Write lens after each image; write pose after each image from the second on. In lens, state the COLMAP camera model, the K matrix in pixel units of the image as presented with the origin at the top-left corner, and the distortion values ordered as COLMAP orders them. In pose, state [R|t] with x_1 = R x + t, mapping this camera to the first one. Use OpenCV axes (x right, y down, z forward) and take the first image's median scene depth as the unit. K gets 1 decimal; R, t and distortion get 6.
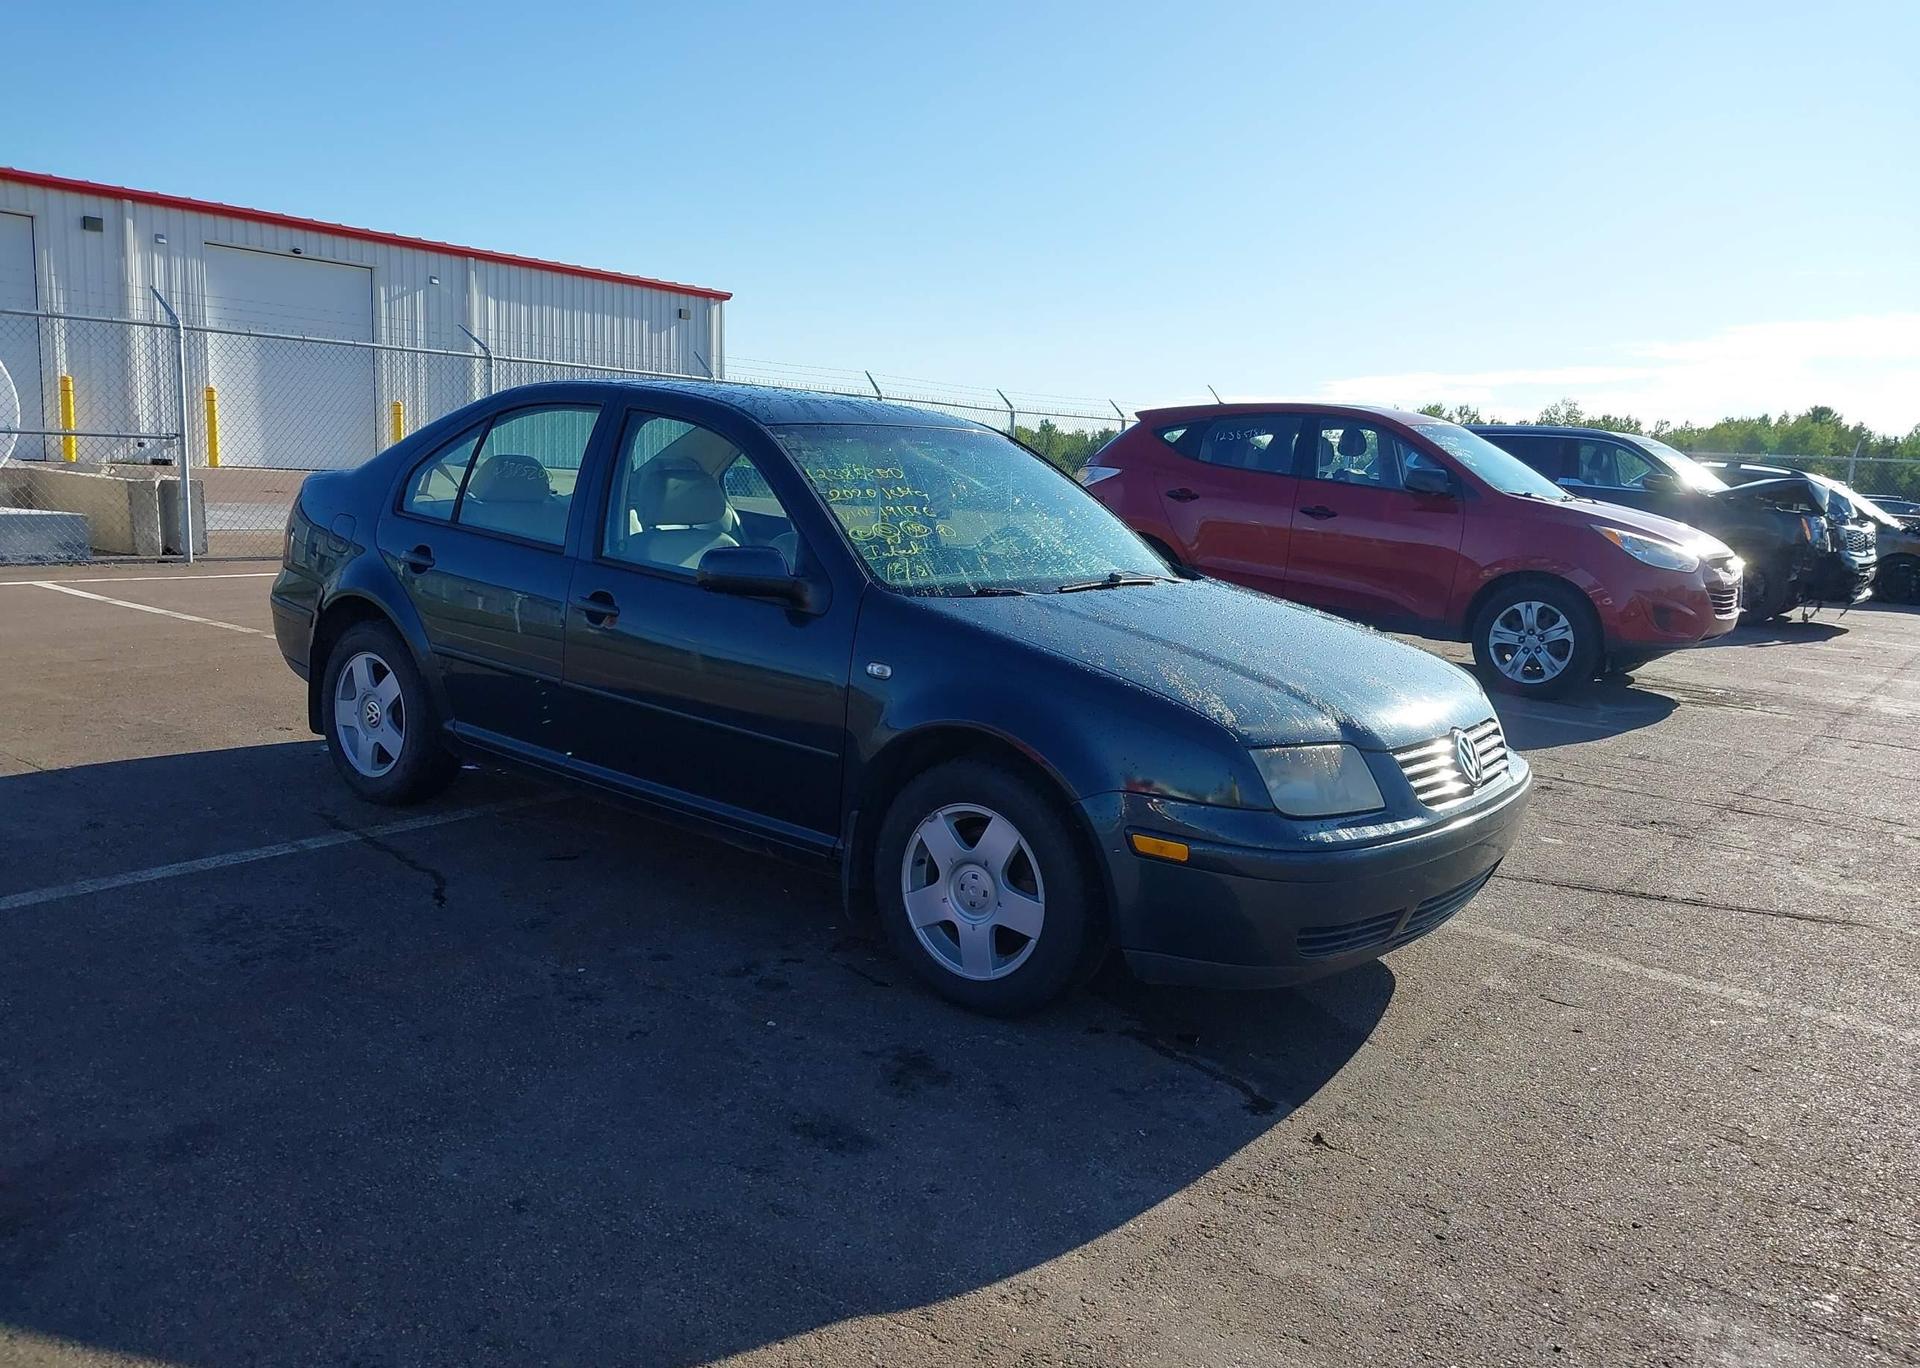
lens RADIAL K [[1516.3, 0, 934.1], [0, 1516.3, 677.2], [0, 0, 1]] dist [0.058642, -0.097245]
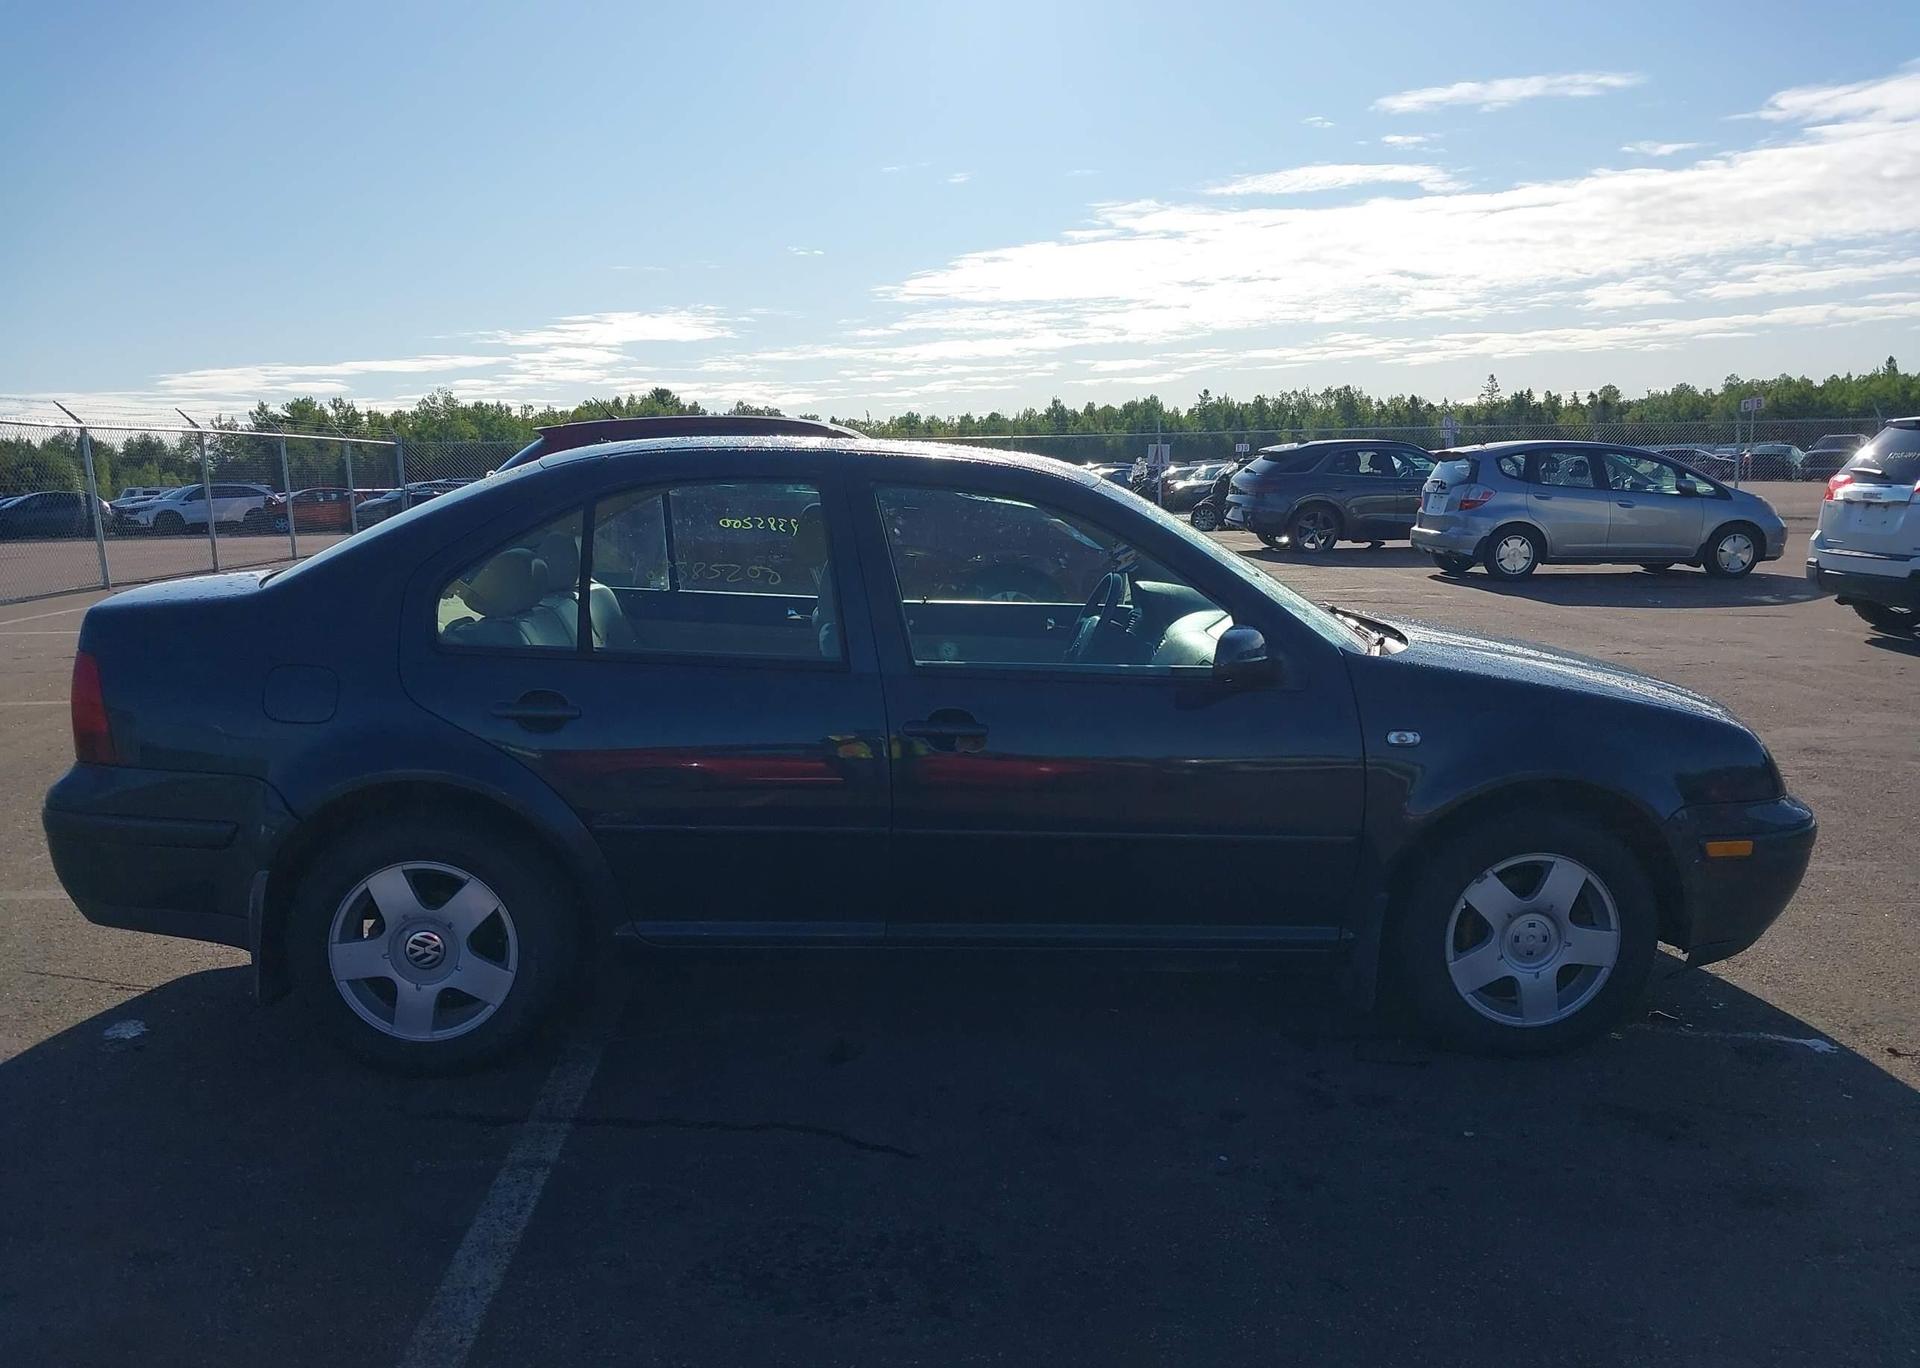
lens RADIAL K [[1516.3, 0, 949.5], [0, 1516.3, 712.8], [0, 0, 1]] dist [0.058642, -0.097245]
pose [[0.750843, -0.166961, 0.639029, -0.605301], [0.148198, 0.985440, 0.083339, -0.100540], [-0.643639, 0.032128, 0.764654, 0.329240]]
